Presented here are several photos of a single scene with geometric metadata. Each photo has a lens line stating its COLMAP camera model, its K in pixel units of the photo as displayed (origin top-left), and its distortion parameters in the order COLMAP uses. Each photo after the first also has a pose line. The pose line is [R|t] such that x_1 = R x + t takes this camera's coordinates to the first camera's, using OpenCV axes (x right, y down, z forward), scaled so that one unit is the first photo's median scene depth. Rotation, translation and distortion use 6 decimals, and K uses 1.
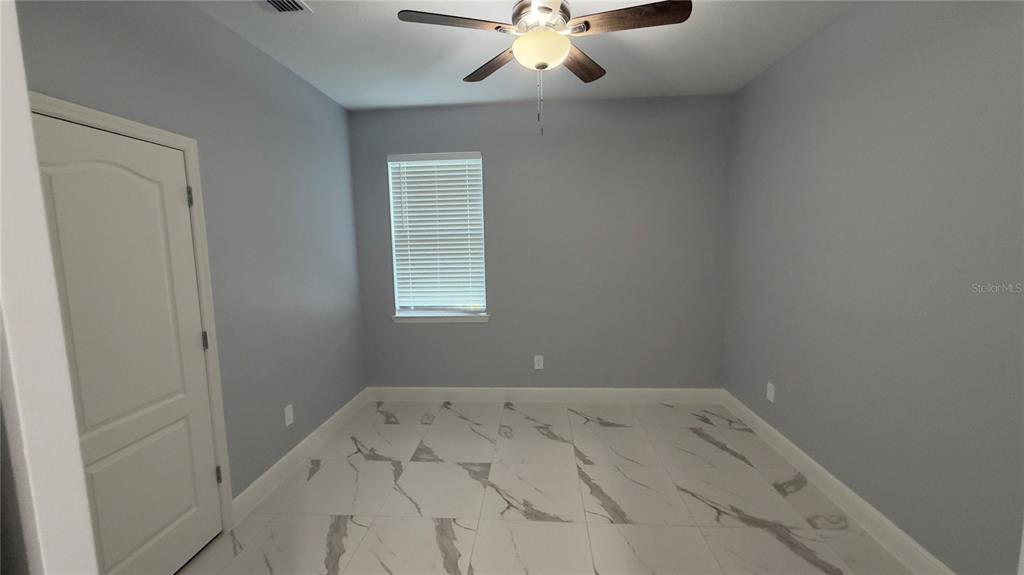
lens RADIAL K [[410.2, 0, 509.3], [0, 410.2, 287.1], [0, 0, 1]] dist [0.000405, 0.000153]
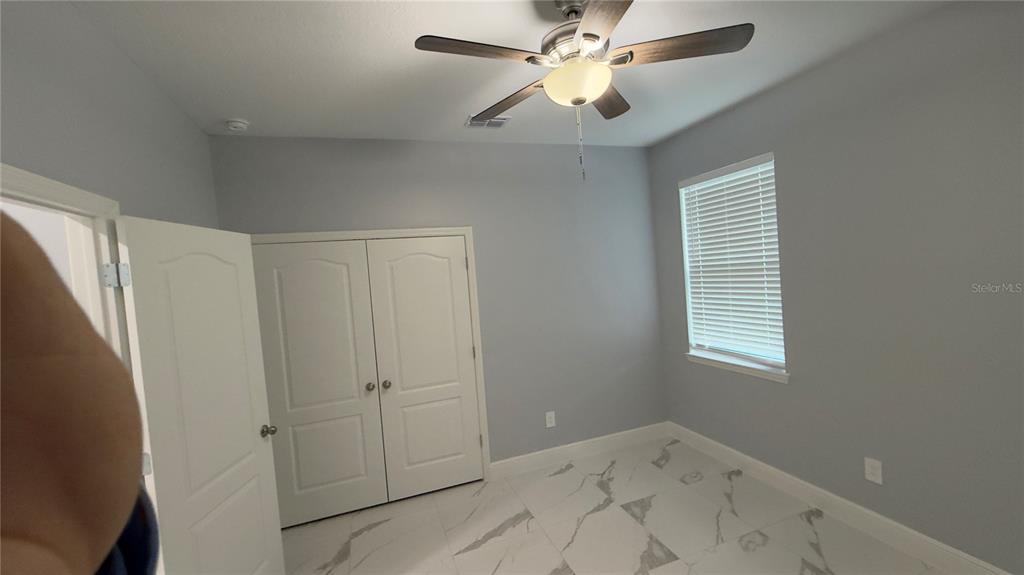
lens RADIAL K [[410.2, 0, 509.3], [0, 410.2, 287.1], [0, 0, 1]] dist [0.000405, 0.000153]
pose [[0.399617, 0.021200, -0.916437, 0.416208], [-0.030796, 0.999479, 0.009693, -0.077375], [0.916165, 0.024349, 0.400061, 0.269642]]
